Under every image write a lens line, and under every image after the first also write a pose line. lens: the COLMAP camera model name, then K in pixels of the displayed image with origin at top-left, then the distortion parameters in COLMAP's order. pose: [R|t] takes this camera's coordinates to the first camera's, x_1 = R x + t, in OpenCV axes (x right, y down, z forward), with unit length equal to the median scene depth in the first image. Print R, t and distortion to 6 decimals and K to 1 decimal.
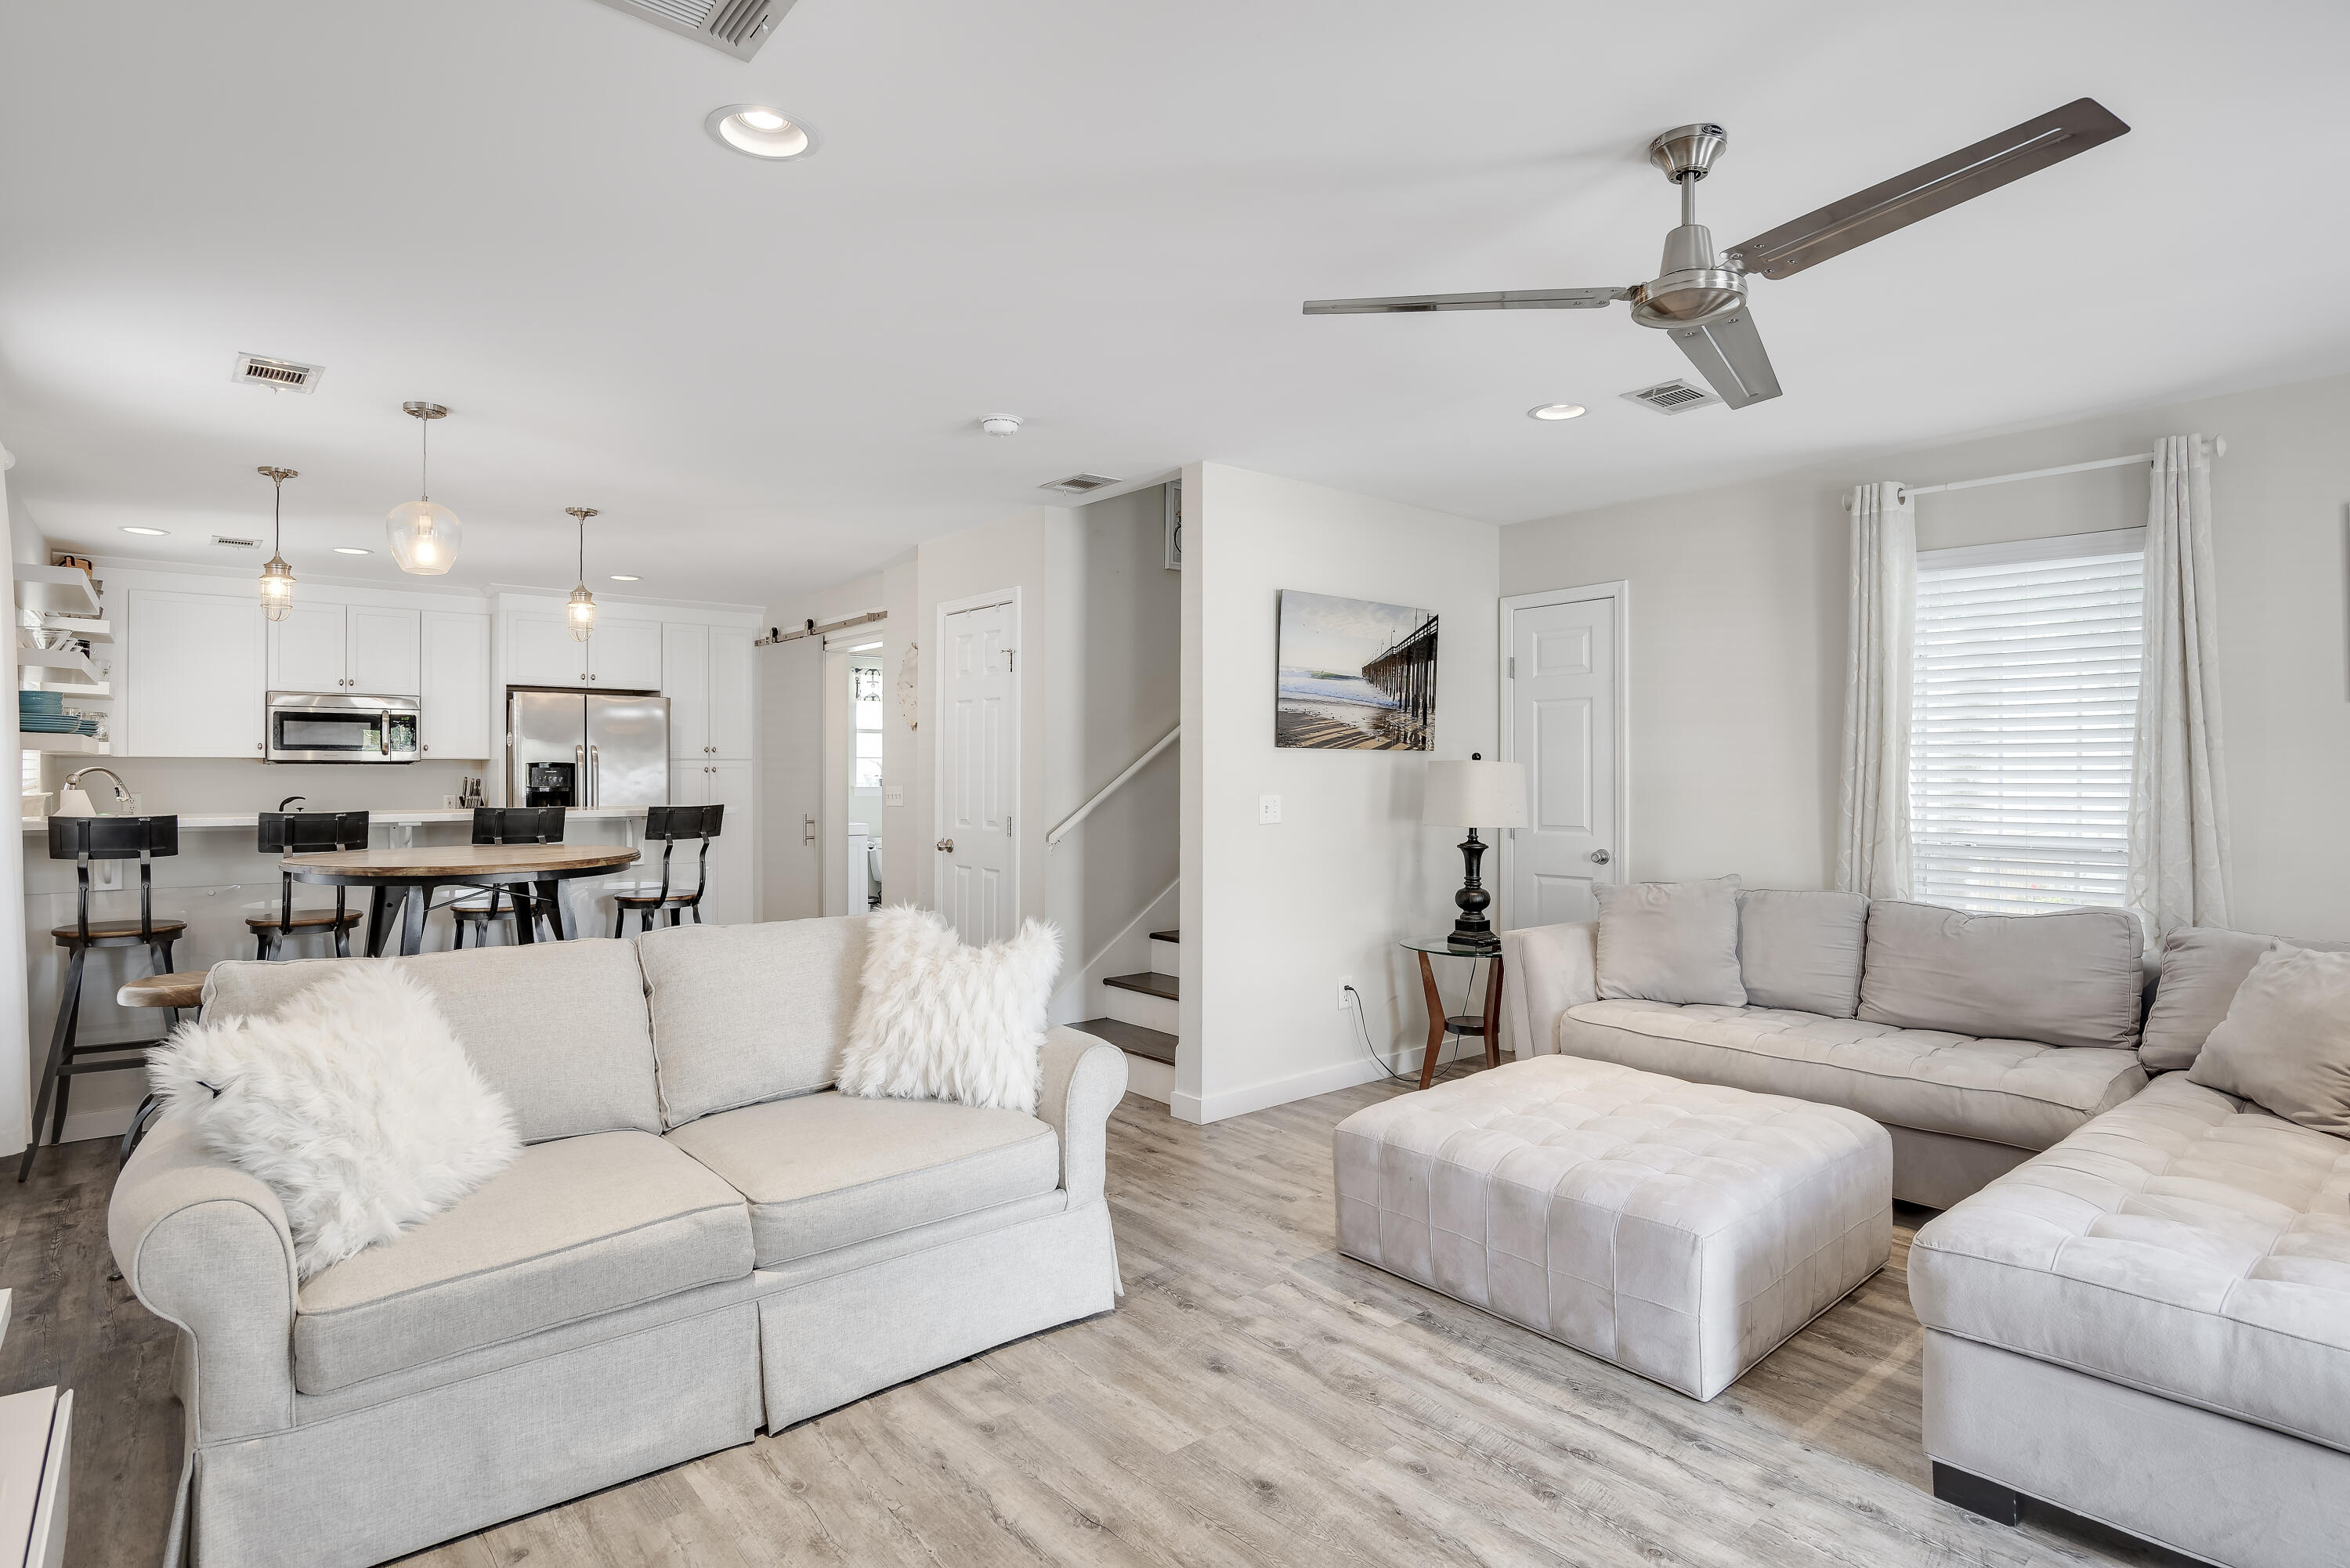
lens RADIAL K [[1205.2, 0, 1188.7], [0, 1205.2, 775.0], [0, 0, 1]] dist [-0.016690, -0.000450]
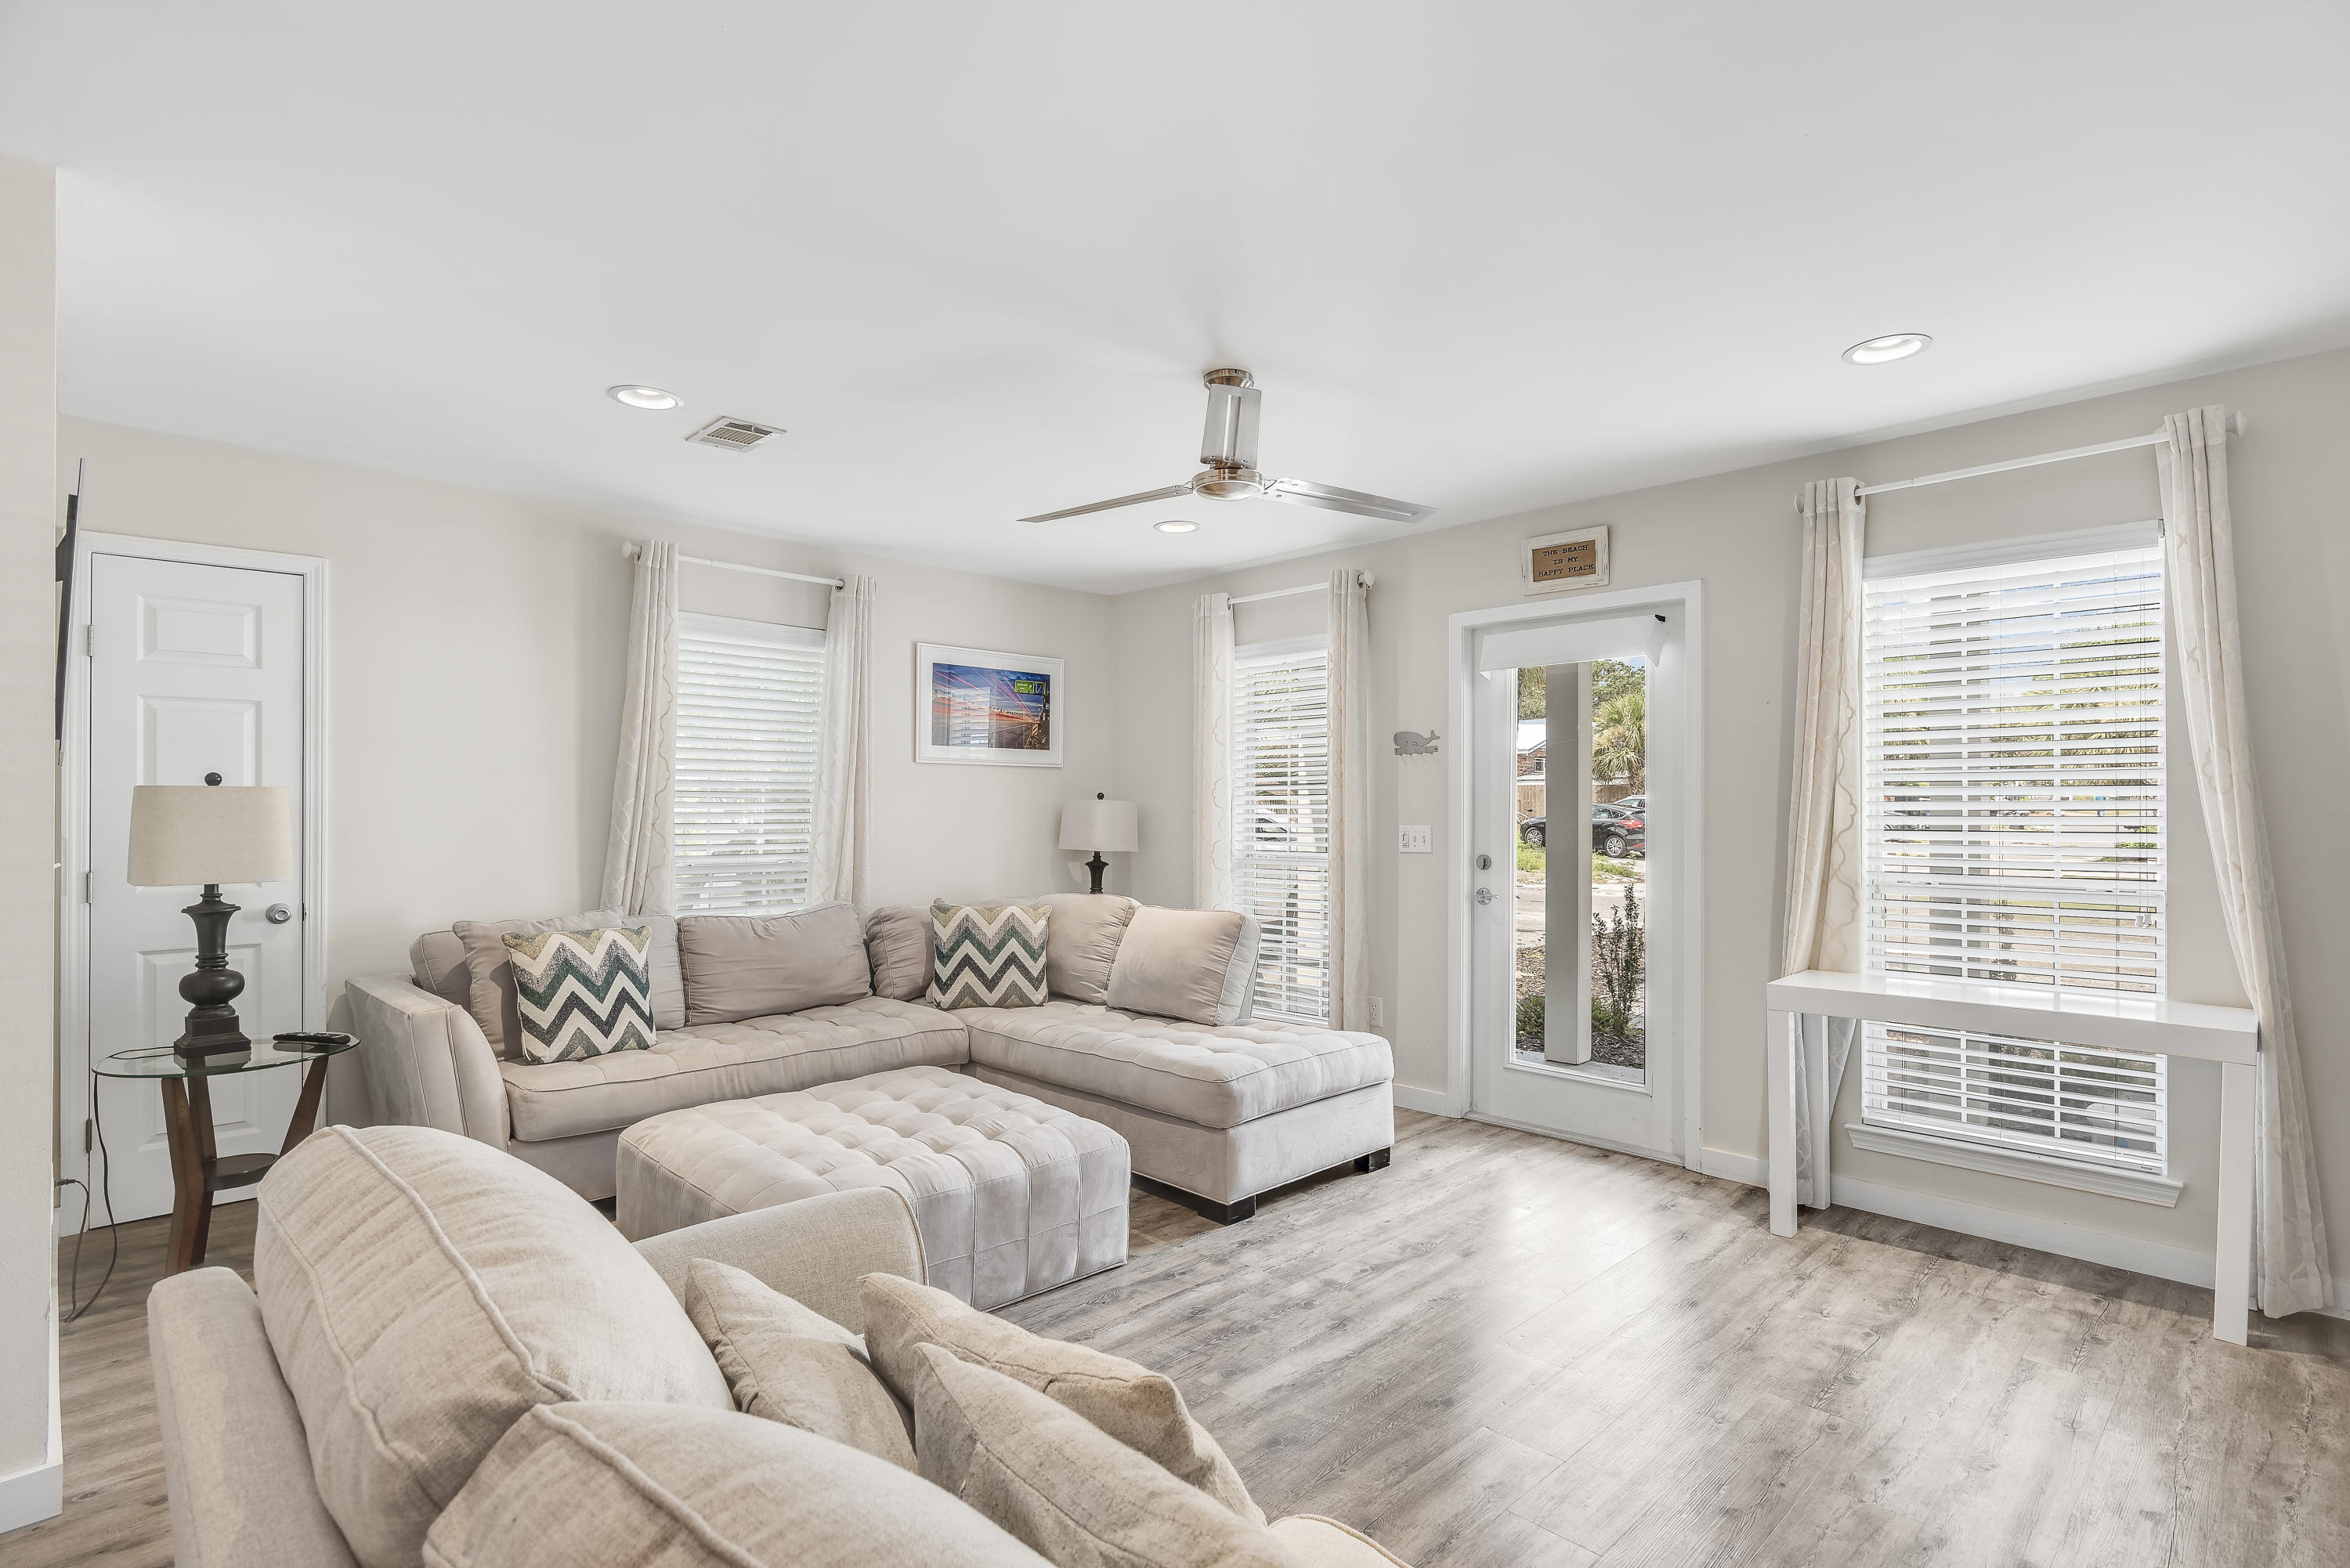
lens RADIAL K [[1127.9, 0, 1185.5], [0, 1127.9, 805.2], [0, 0, 1]] dist [-0.004083, -0.000725]
pose [[-0.074125, 0.004923, 0.997237, -0.698821], [-0.002421, 0.999984, -0.005116, 0.005636], [-0.997246, -0.002794, -0.074112, 0.832666]]
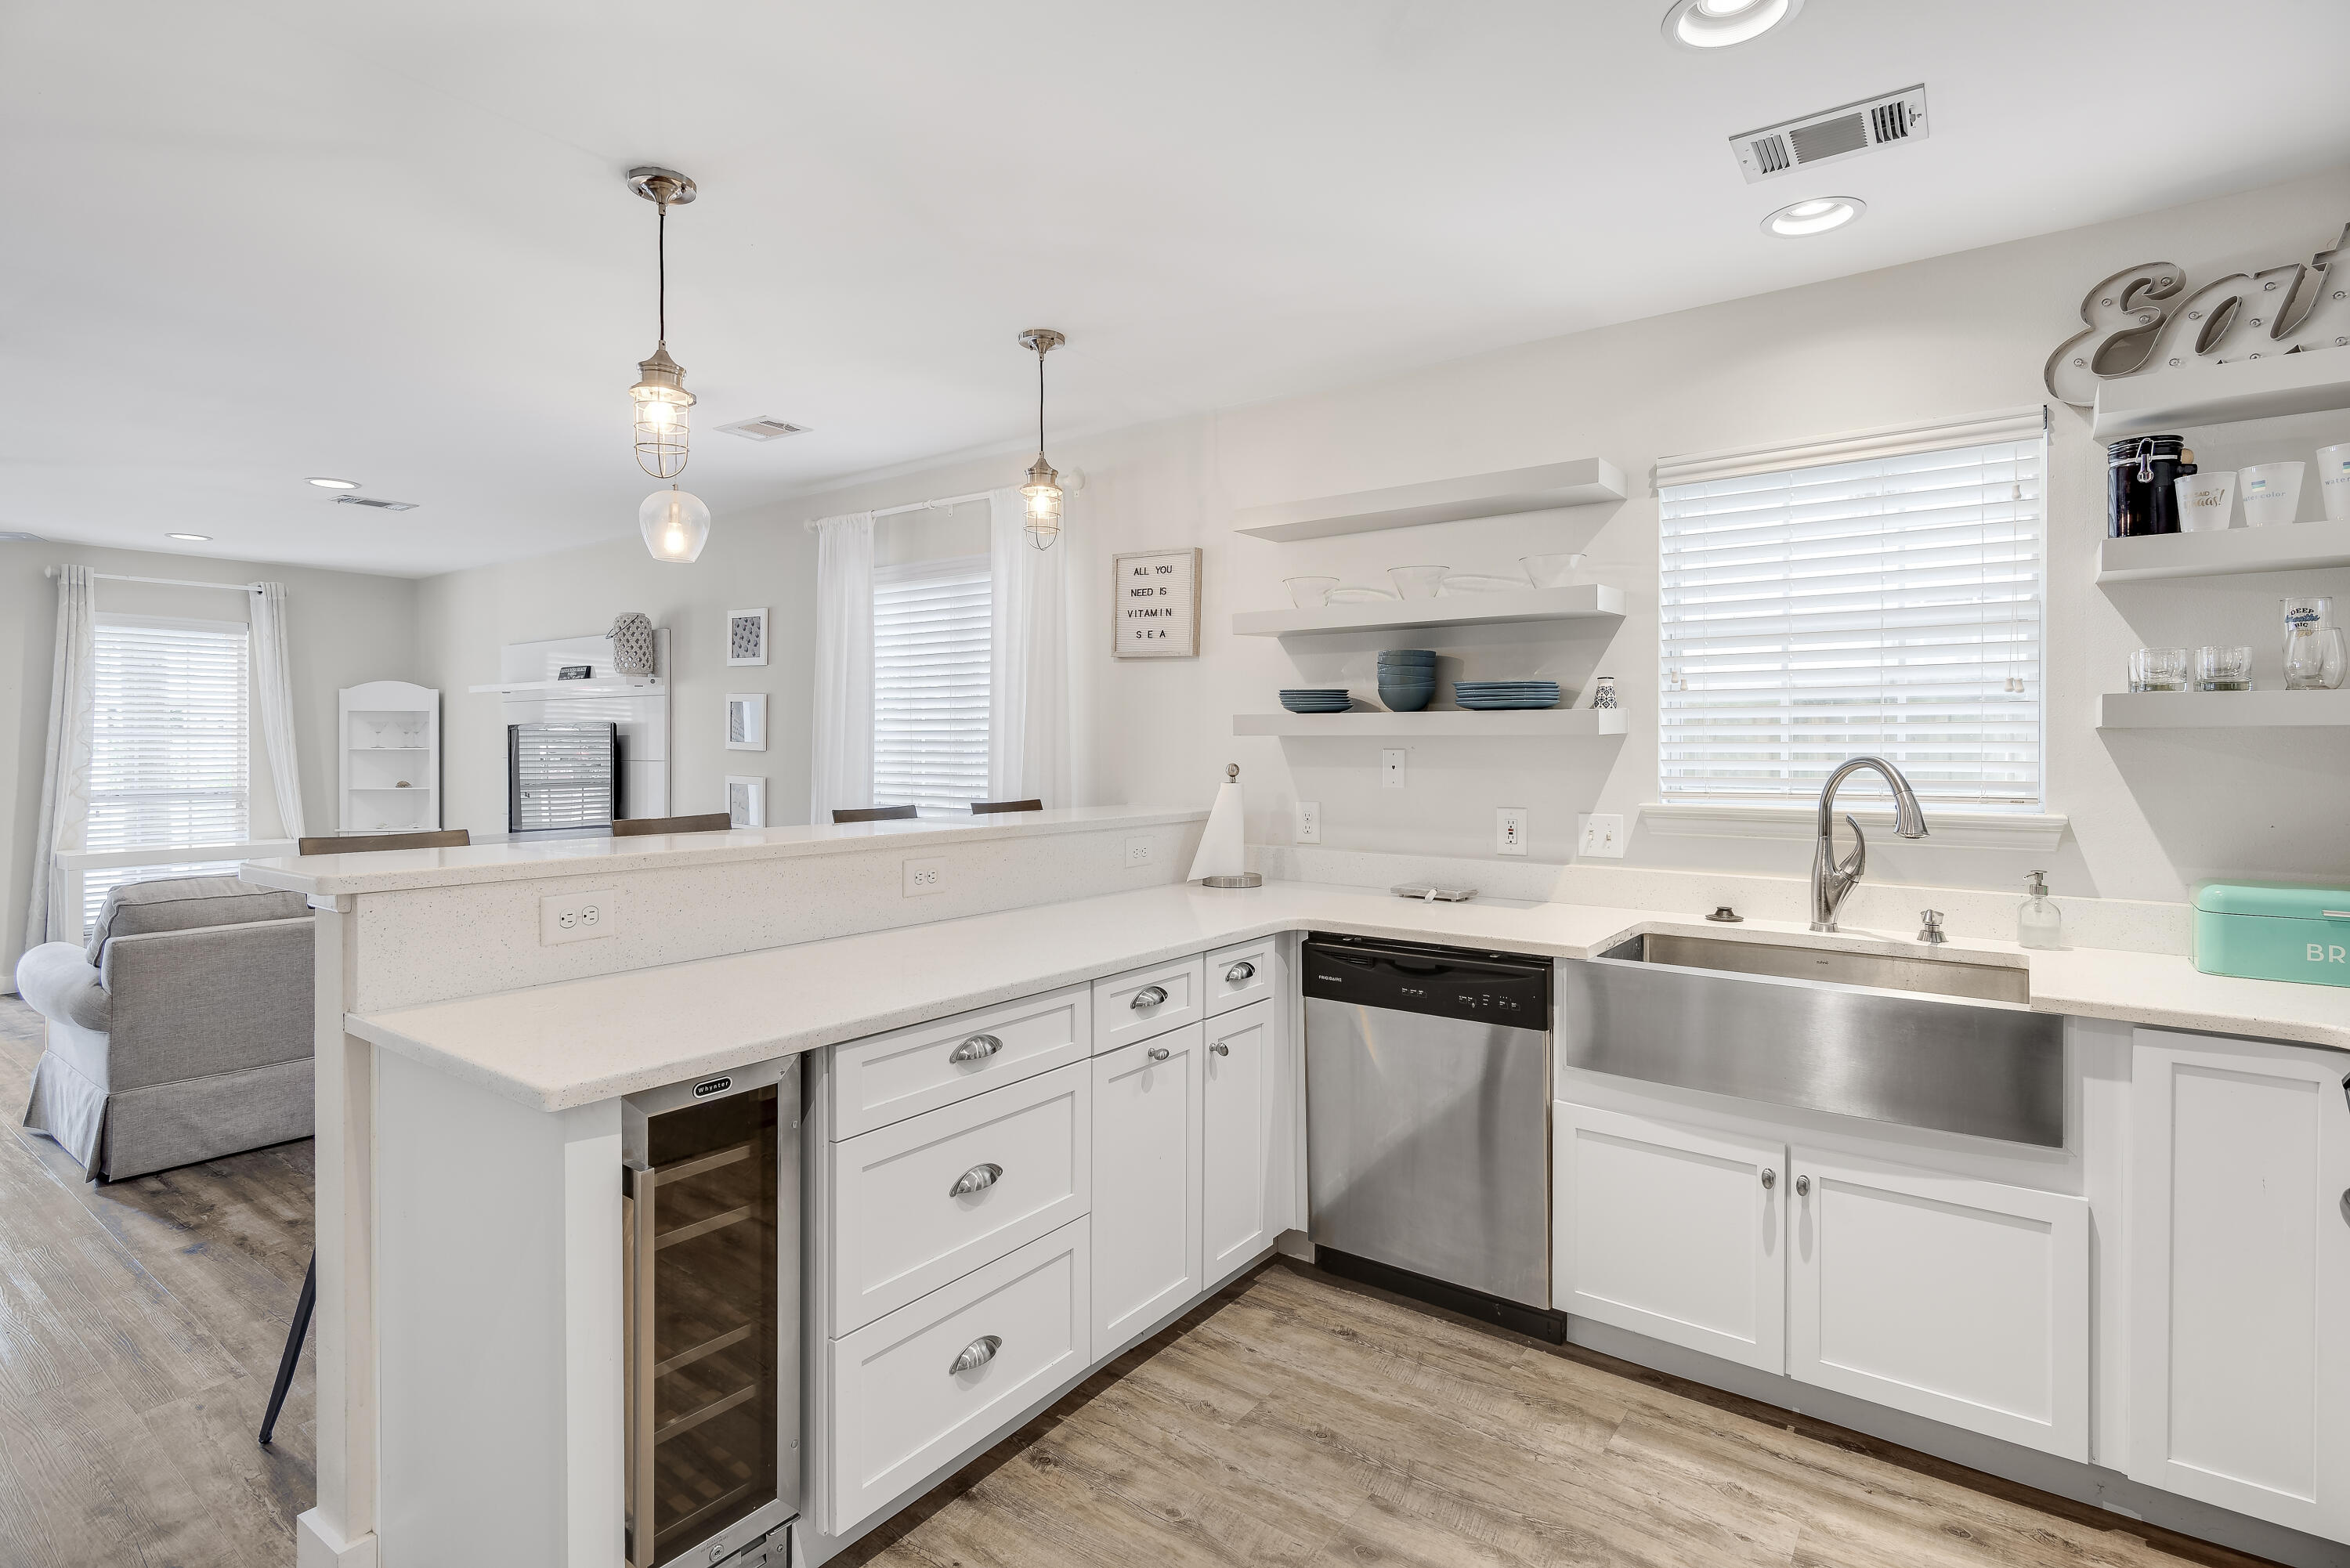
lens RADIAL K [[1152.4, 0, 1159.1], [0, 1152.4, 757.6], [0, 0, 1]] dist [-0.003159, -0.000468]
pose [[-0.976753, 0.000382, -0.214368, -1.042626], [-0.002098, 0.999933, 0.011343, -0.020854], [0.214358, 0.011529, -0.976687, 2.540360]]
